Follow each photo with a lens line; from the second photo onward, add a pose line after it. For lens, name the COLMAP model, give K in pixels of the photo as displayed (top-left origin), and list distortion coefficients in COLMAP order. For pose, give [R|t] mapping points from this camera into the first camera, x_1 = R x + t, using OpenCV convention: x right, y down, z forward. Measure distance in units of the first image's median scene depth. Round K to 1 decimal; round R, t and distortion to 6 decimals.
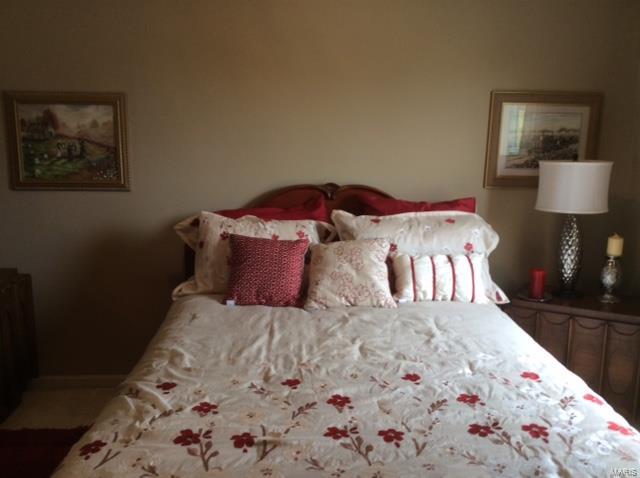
lens RADIAL K [[578.1, 0, 318.8], [0, 578.1, 241.8], [0, 0, 1]] dist [0.102650, -0.162416]
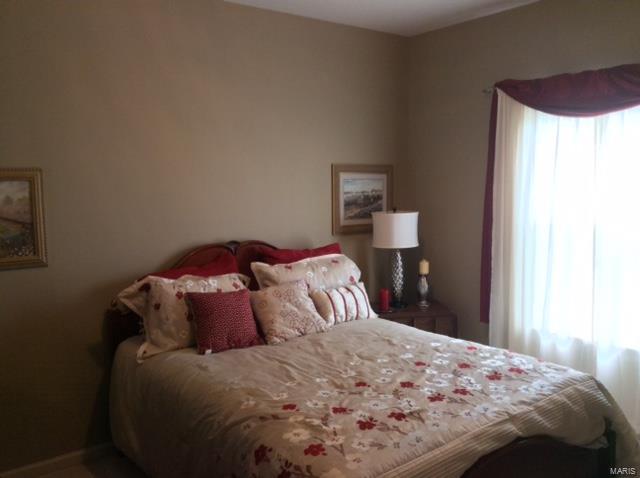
lens RADIAL K [[578.1, 0, 319.9], [0, 578.1, 237.2], [0, 0, 1]] dist [0.102650, -0.162416]
pose [[0.821367, -0.078026, 0.565038, -0.554346], [0.128191, 0.990510, -0.049565, -0.030100], [-0.555809, 0.113144, 0.823574, -0.077957]]
